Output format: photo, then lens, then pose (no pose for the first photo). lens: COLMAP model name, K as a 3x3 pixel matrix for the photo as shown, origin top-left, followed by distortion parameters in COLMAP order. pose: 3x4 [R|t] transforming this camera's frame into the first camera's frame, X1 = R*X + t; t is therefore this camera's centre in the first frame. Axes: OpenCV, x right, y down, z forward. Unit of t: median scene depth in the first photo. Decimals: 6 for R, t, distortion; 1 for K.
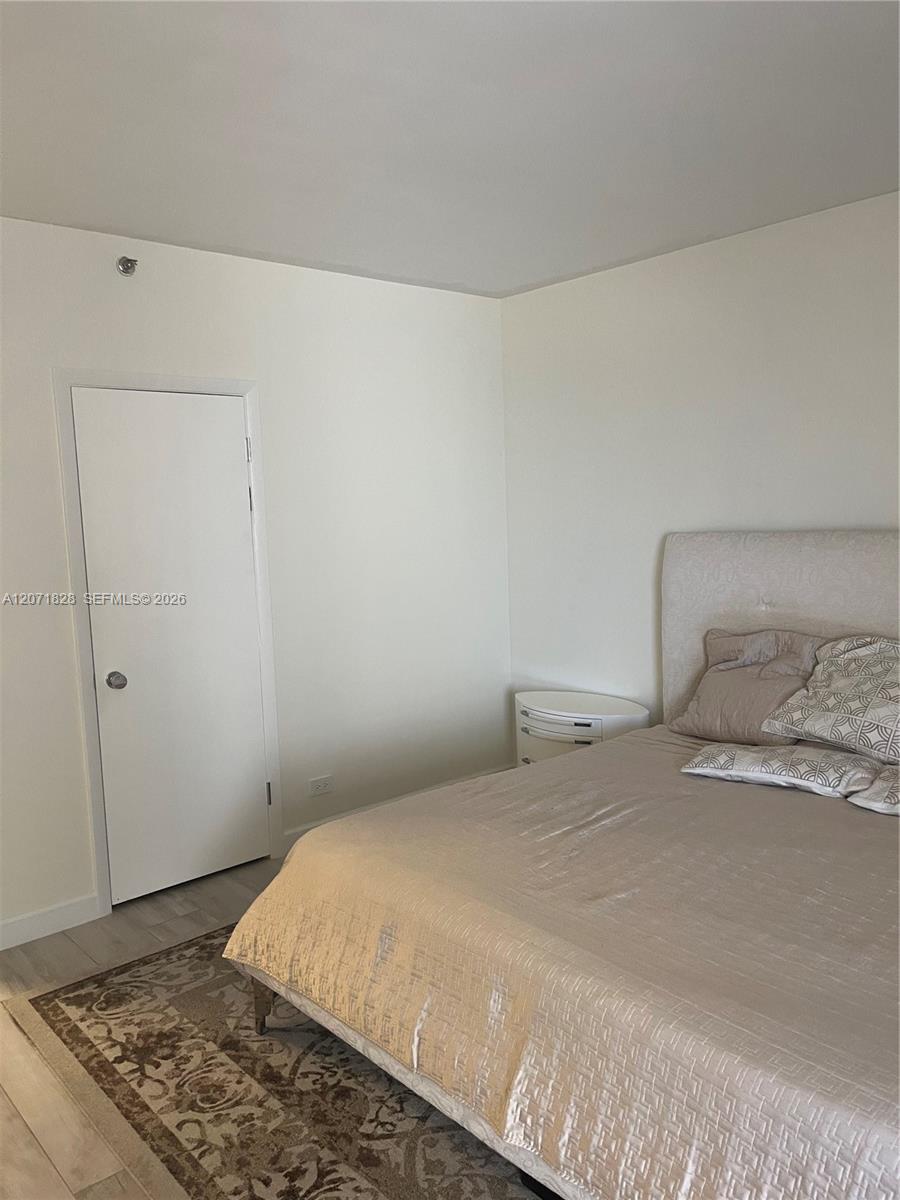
lens RADIAL K [[917.6, 0, 451.4], [0, 917.6, 607.7], [0, 0, 1]] dist [0.121625, -0.157659]
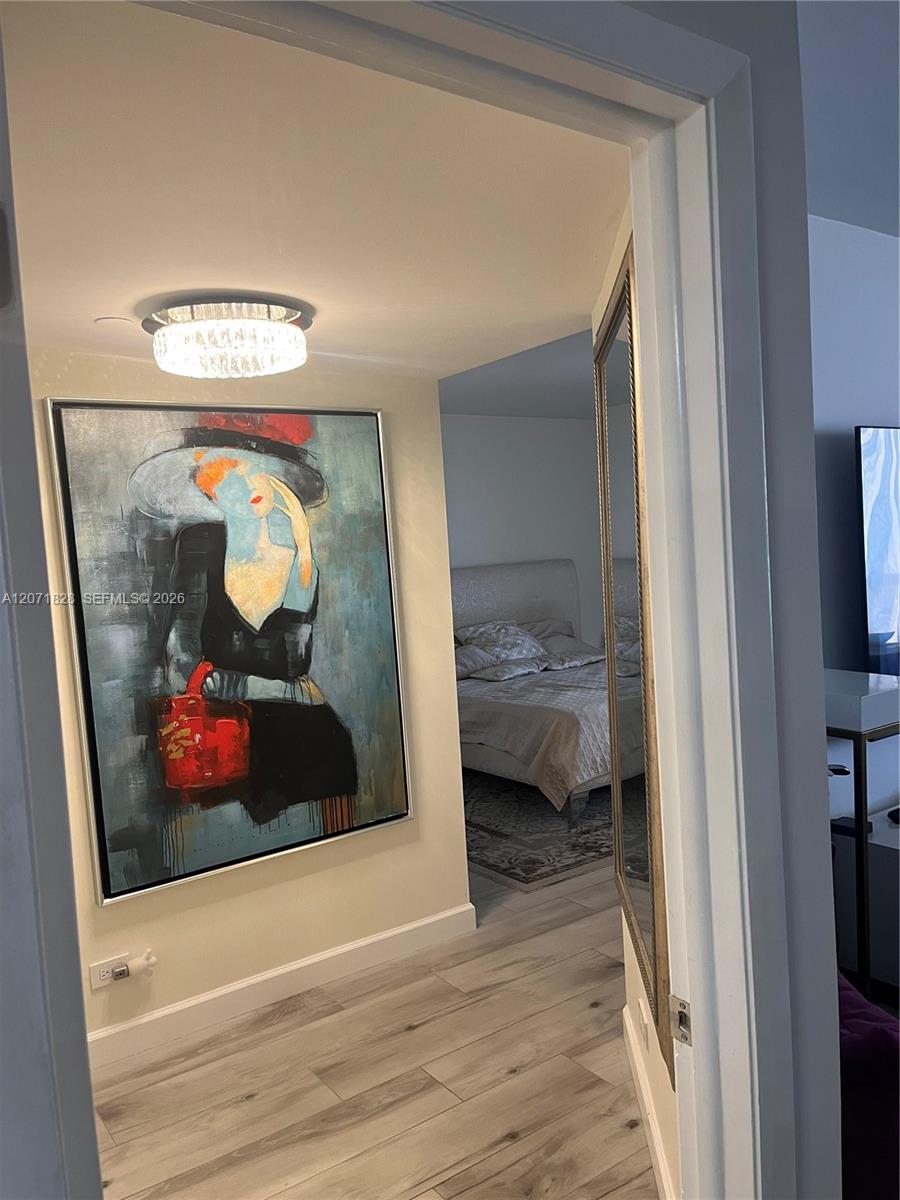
lens RADIAL K [[939.2, 0, 468.2], [0, 939.2, 598.6], [0, 0, 1]] dist [0.044777, -0.000736]
pose [[0.073048, -0.024383, 0.997030, -2.116598], [0.166054, 0.986044, 0.011949, -0.042403], [-0.983407, 0.164688, 0.076077, 1.032151]]
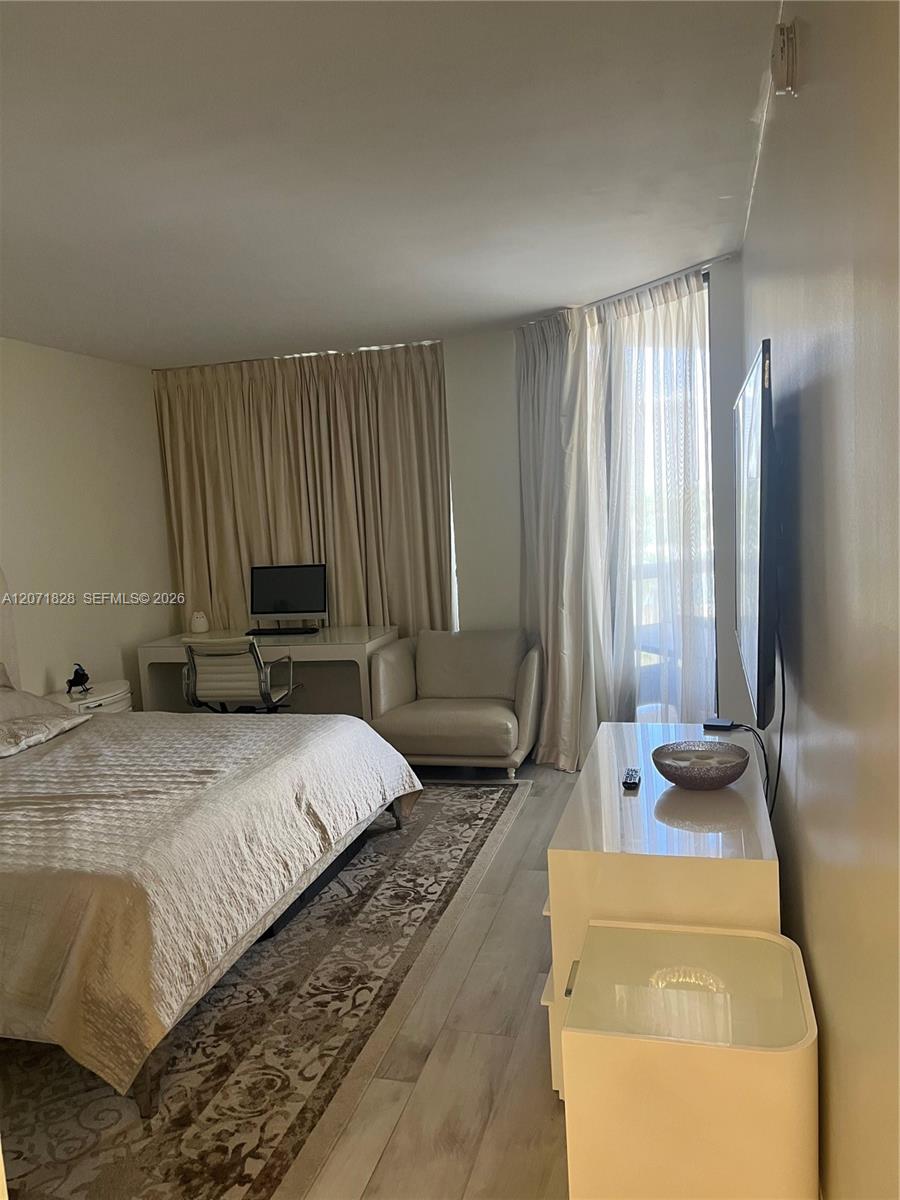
lens RADIAL K [[917.6, 0, 451.4], [0, 917.6, 607.7], [0, 0, 1]] dist [0.121625, -0.157659]
pose [[-0.555947, -0.027525, 0.830762, -1.133743], [0.170478, 0.974430, 0.146369, -0.099499], [-0.813548, 0.223001, -0.537039, 1.190109]]
